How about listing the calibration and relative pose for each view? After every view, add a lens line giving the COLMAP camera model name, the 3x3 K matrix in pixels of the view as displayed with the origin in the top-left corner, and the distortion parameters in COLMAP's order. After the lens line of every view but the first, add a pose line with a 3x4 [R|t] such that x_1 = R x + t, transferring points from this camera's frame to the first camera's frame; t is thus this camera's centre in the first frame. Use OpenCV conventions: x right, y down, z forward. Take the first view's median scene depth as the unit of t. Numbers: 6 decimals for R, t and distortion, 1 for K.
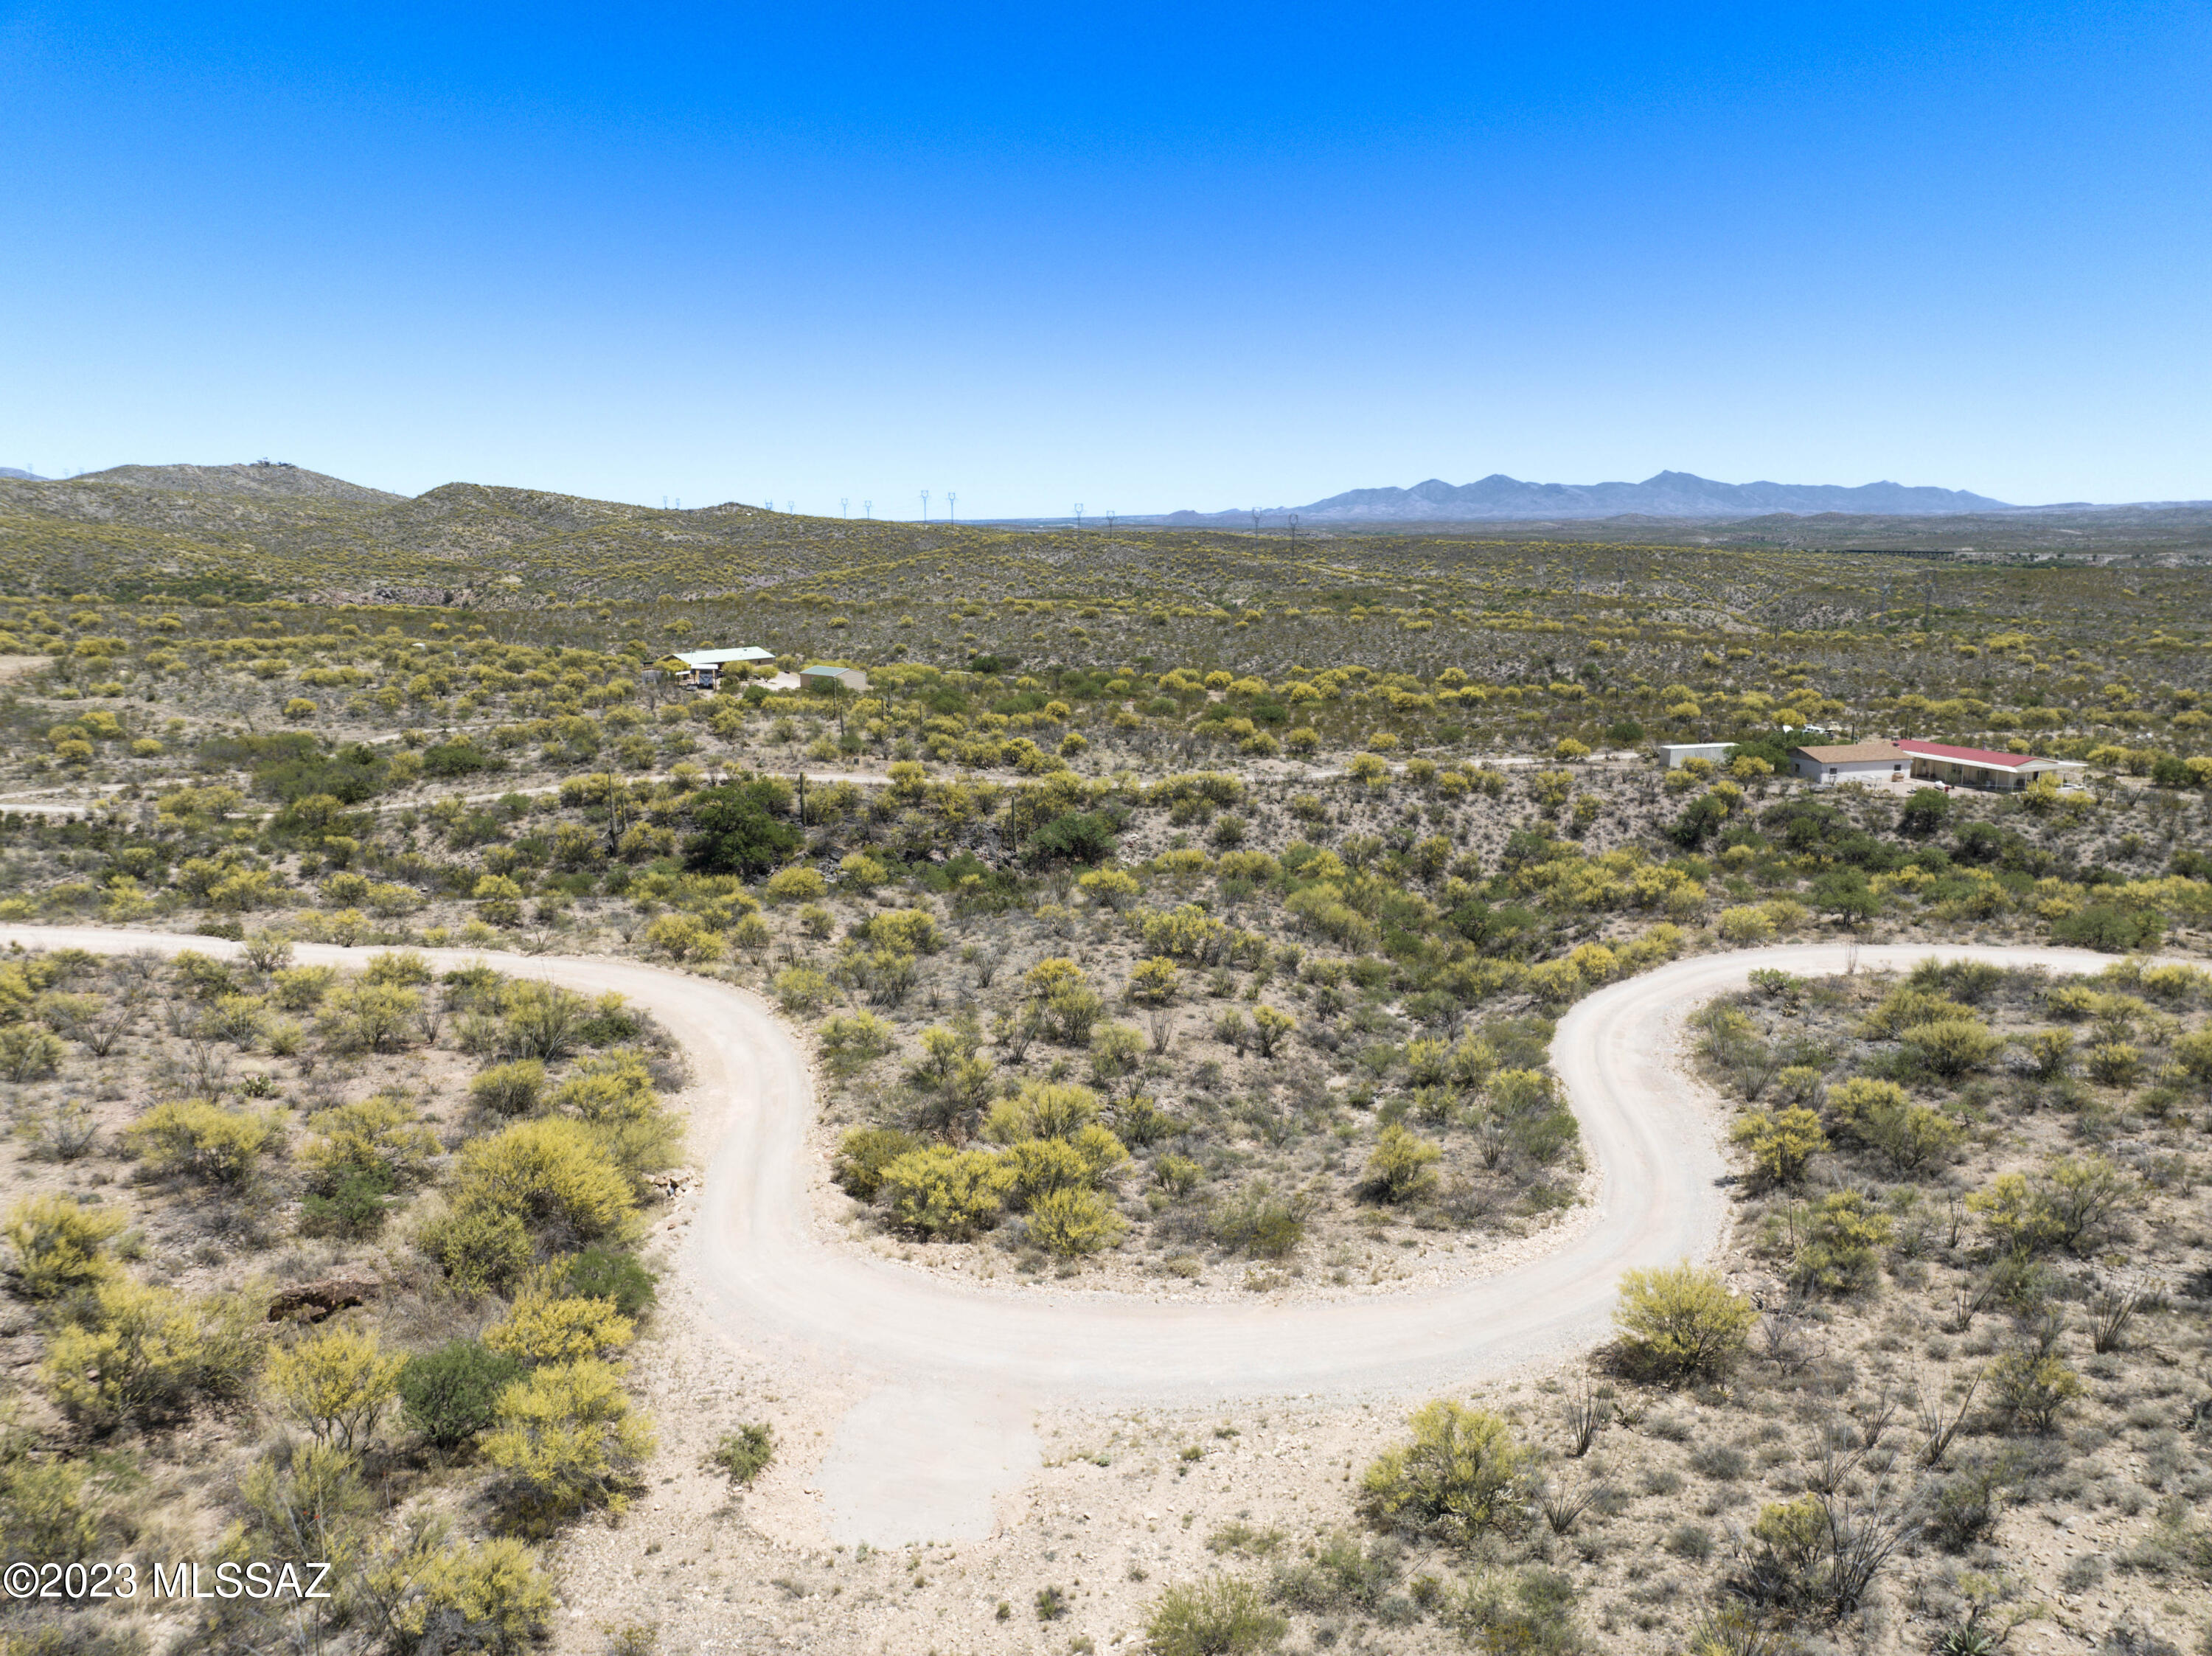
lens RADIAL K [[1539.0, 0, 1100.3], [0, 1539.0, 827.7], [0, 0, 1]] dist [-0.028385, -0.015495]
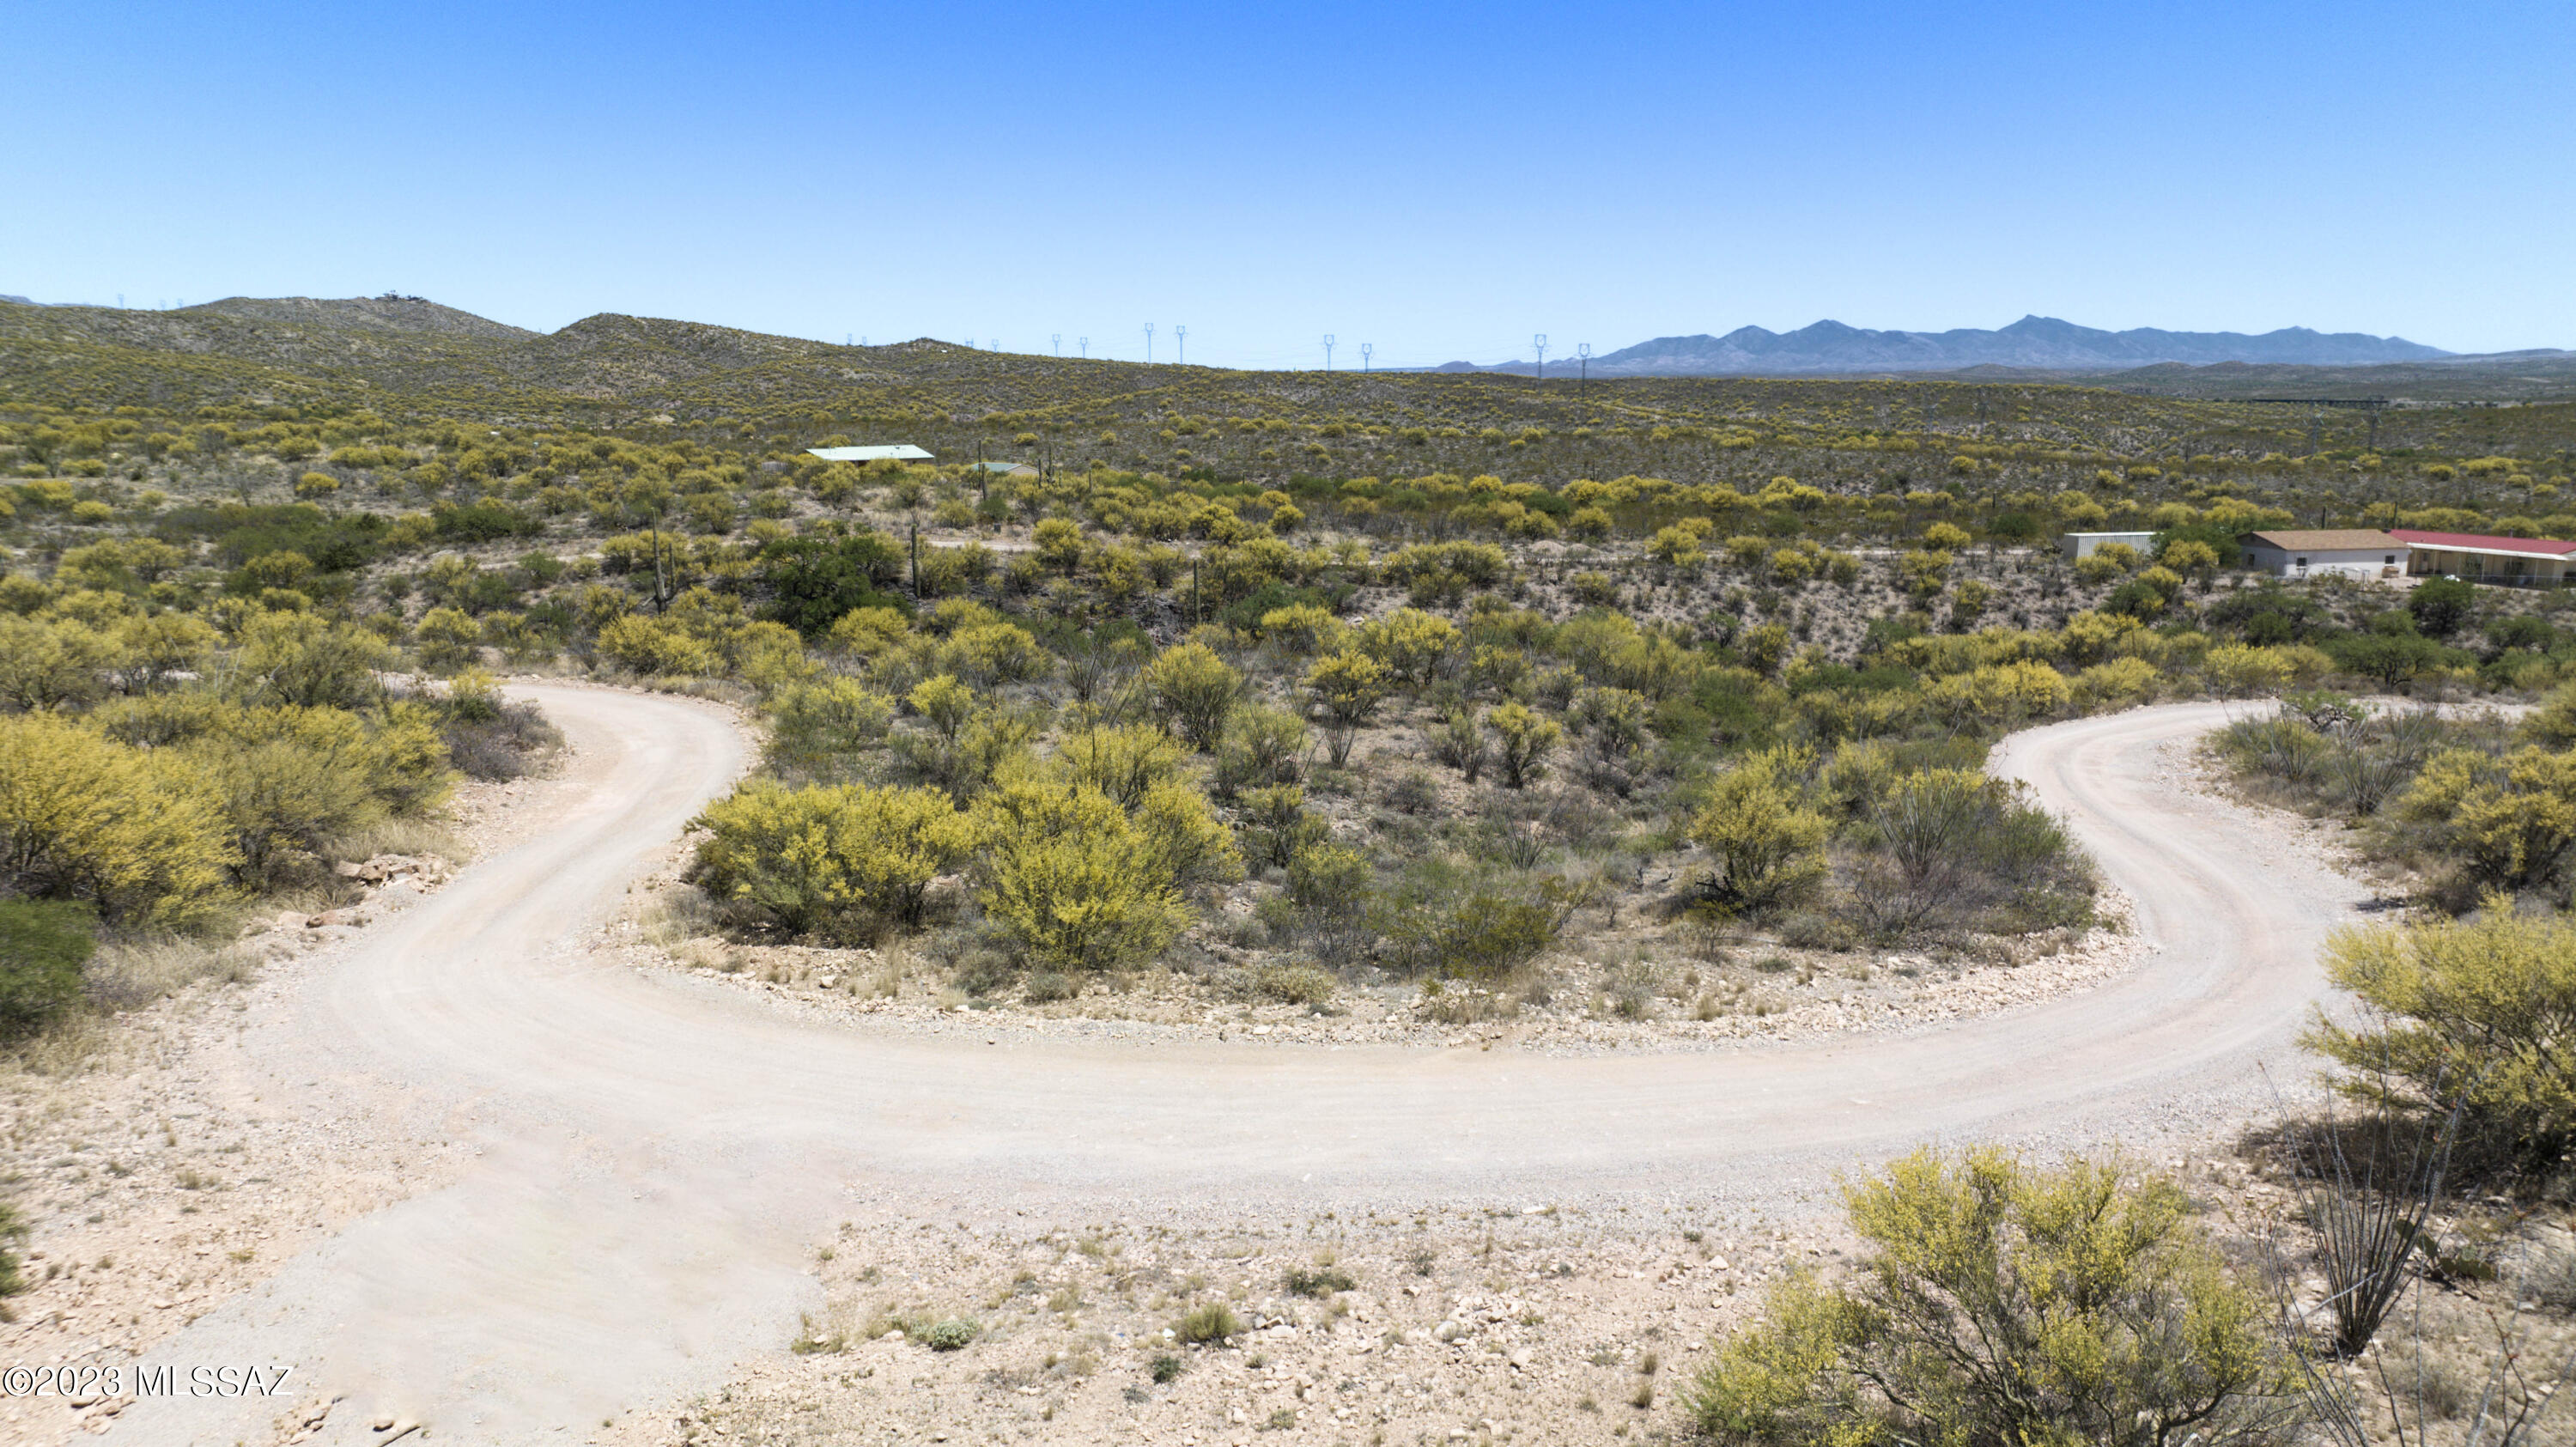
lens RADIAL K [[1792.8, 0, 1280.2], [0, 1792.8, 722.6], [0, 0, 1]] dist [-0.027717, 0.023330]
pose [[0.999068, 0.009079, -0.042188, 0.019653], [-0.009309, 0.999943, -0.005273, 0.056896], [0.042138, 0.005661, 0.999096, 0.122870]]
